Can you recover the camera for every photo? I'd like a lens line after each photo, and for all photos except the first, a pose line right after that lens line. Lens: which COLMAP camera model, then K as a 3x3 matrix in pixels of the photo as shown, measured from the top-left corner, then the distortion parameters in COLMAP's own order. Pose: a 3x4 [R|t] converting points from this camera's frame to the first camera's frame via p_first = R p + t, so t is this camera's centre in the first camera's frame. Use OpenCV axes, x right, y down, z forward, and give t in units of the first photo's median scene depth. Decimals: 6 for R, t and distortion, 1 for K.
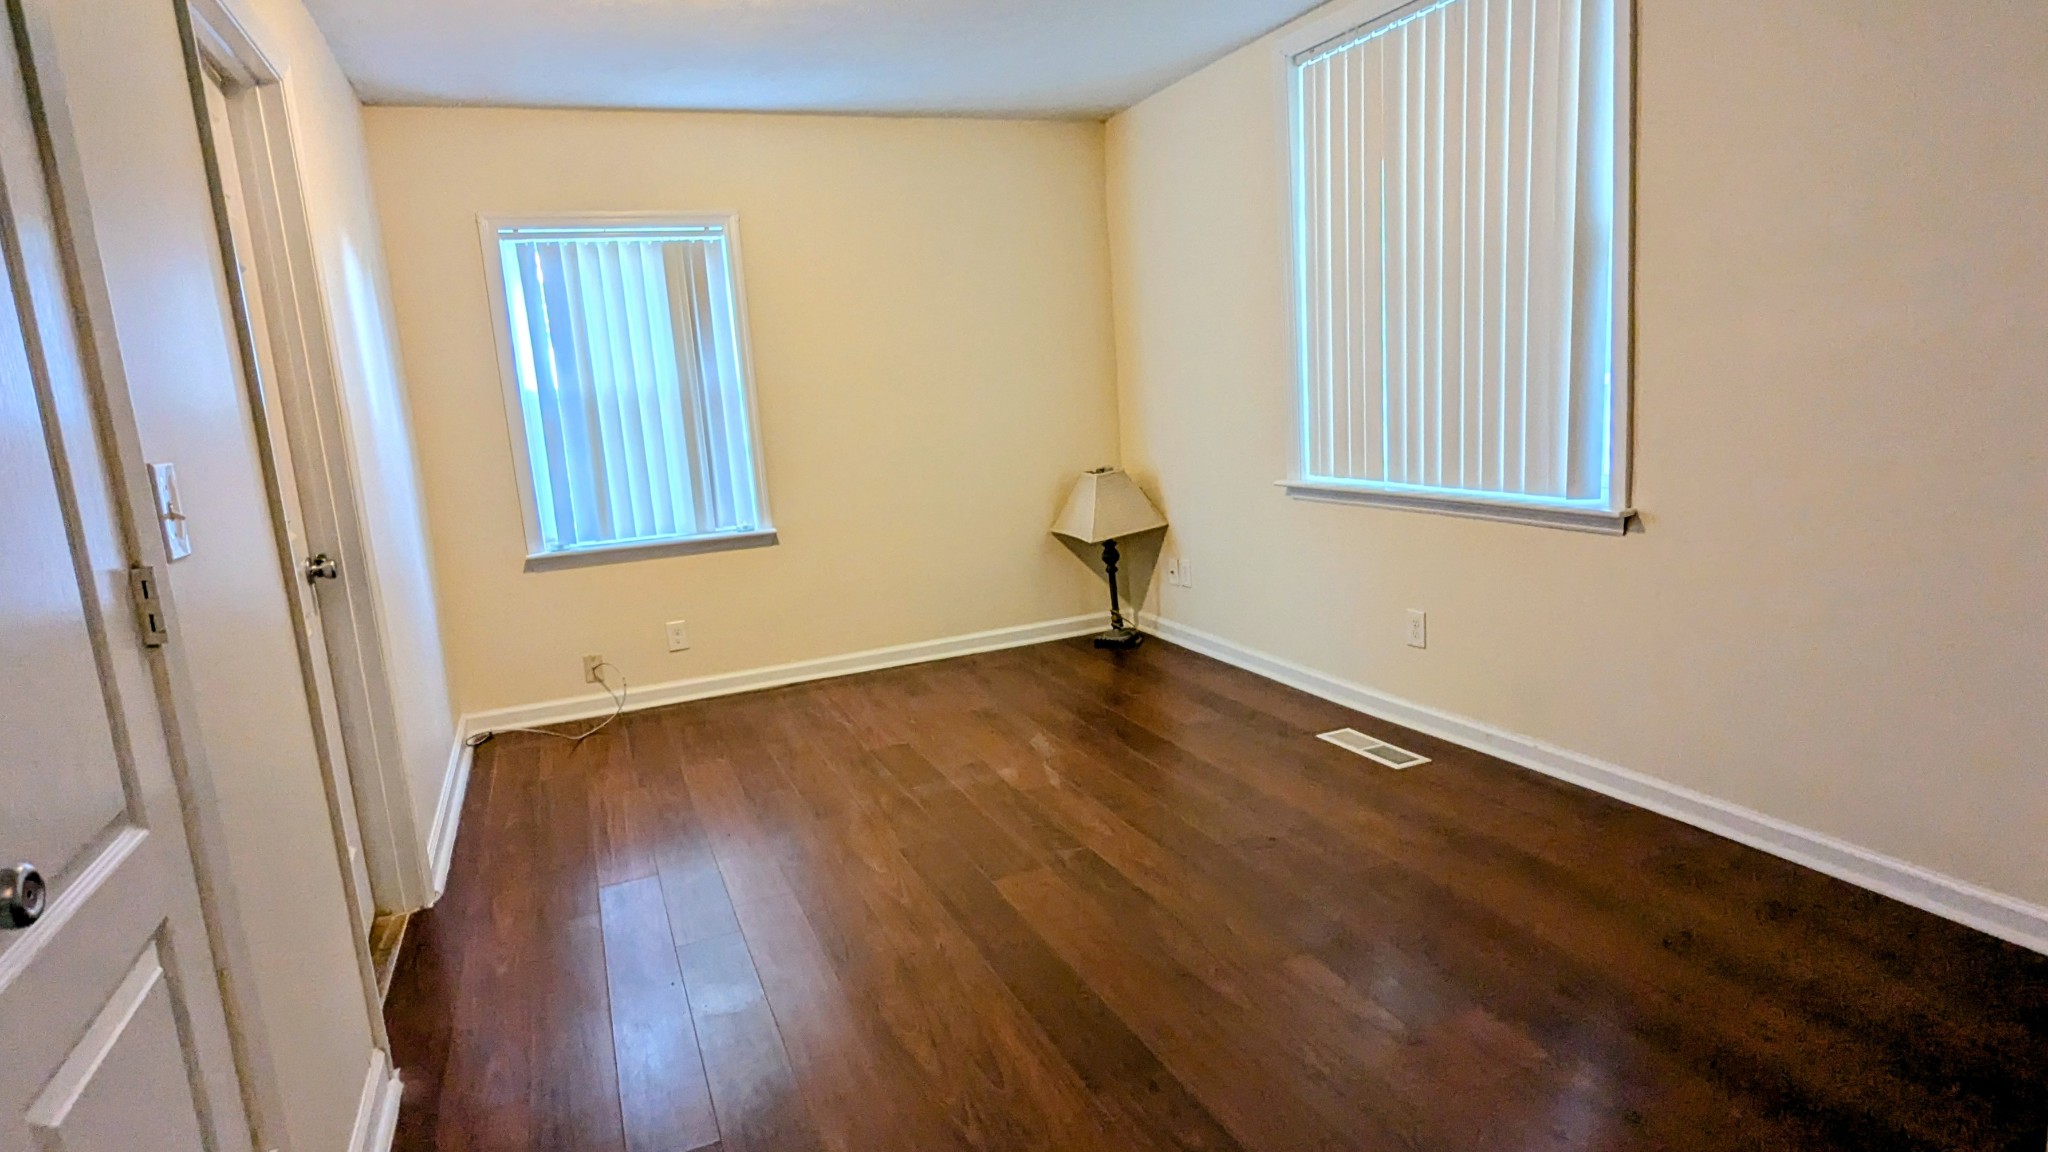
lens RADIAL K [[1026.0, 0, 1024.0], [0, 1026.0, 576.0], [0, 0, 1]] dist [0.000453, -0.000277]
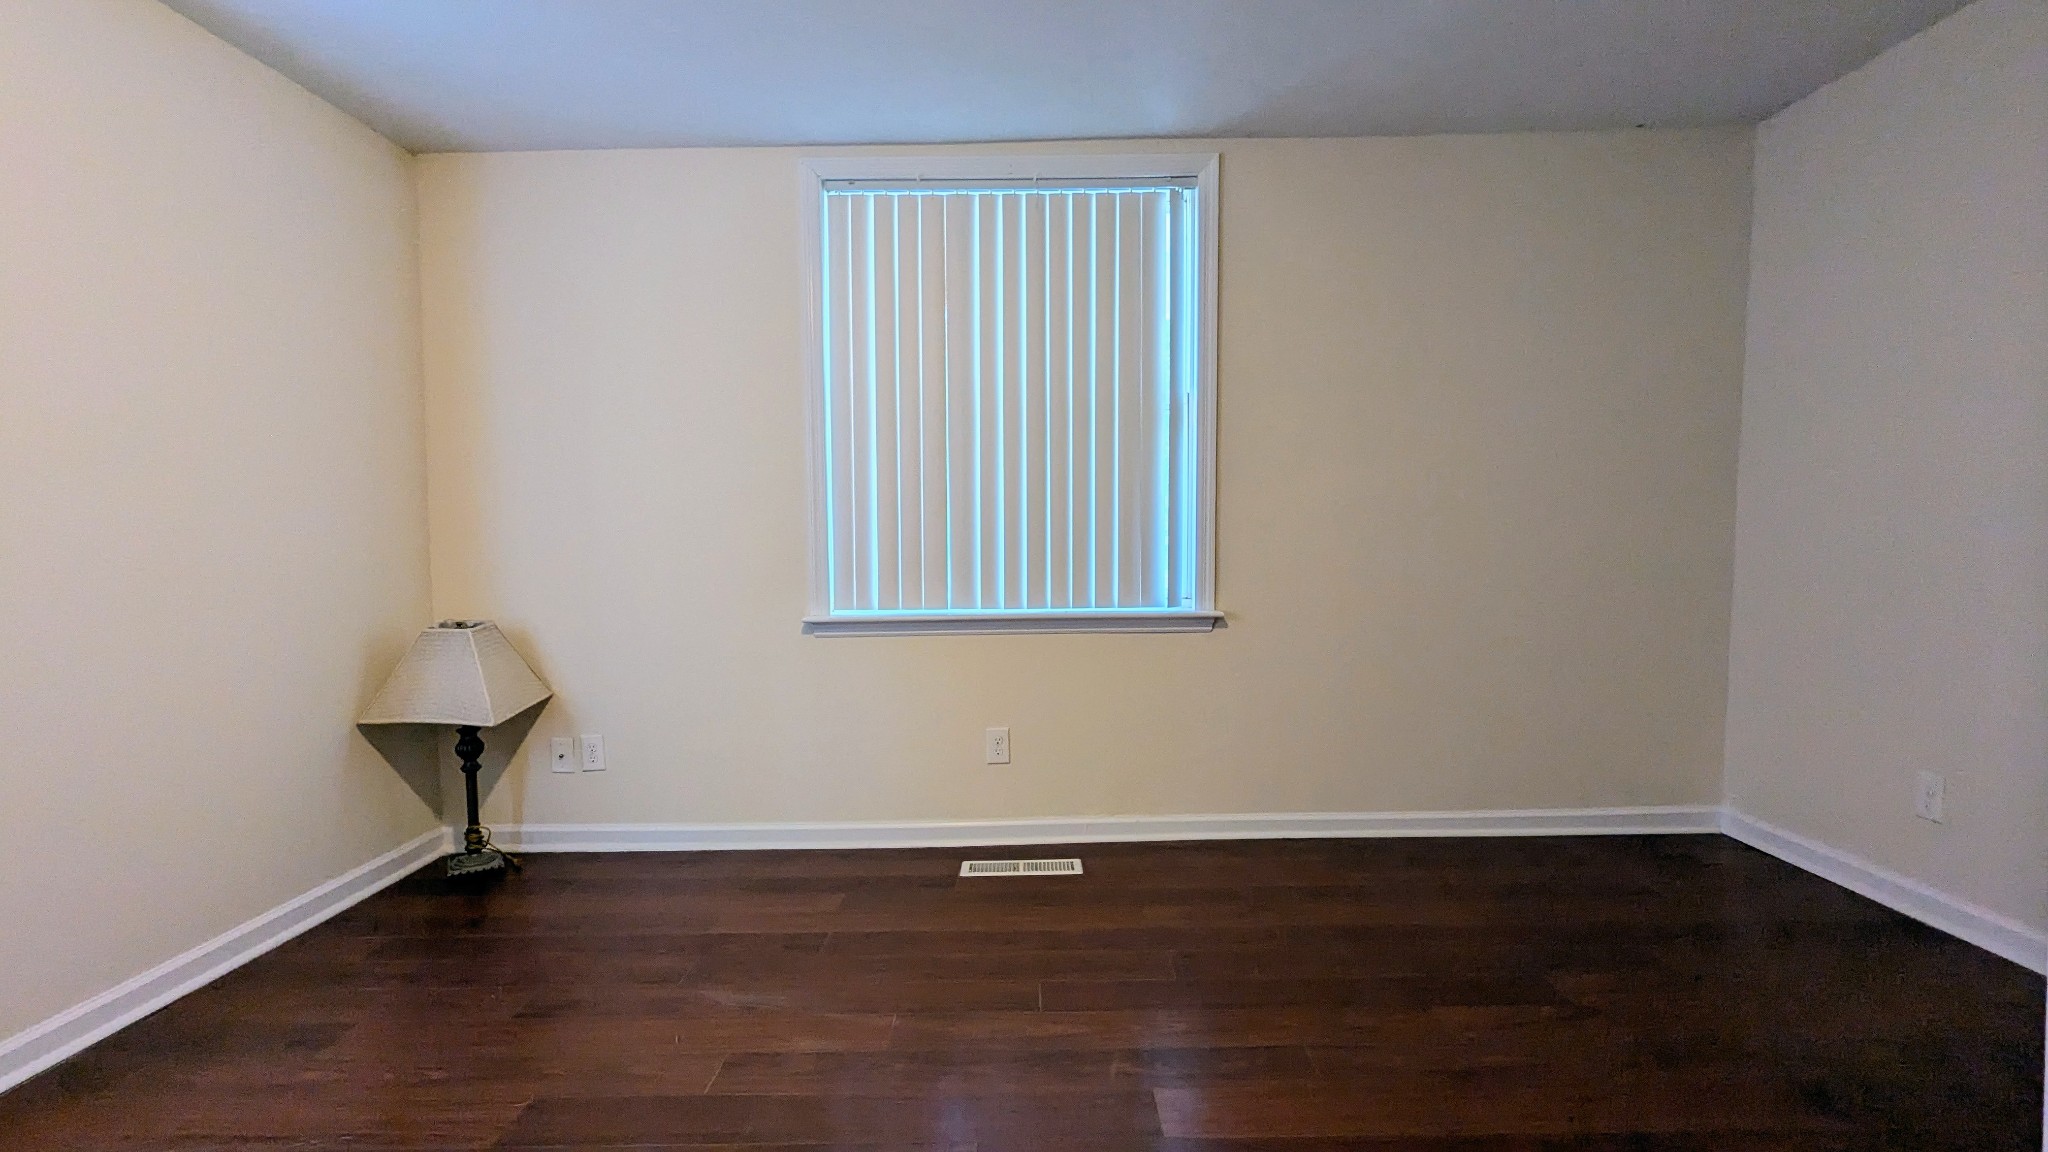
lens RADIAL K [[971.8, 0, 1016.4], [0, 971.8, 576.4], [0, 0, 1]] dist [0.002055, 0.000124]
pose [[0.430286, 0.012436, 0.902607, -0.445957], [0.152083, 0.984613, -0.086066, -0.026760], [-0.889789, 0.174304, 0.421774, 0.472793]]
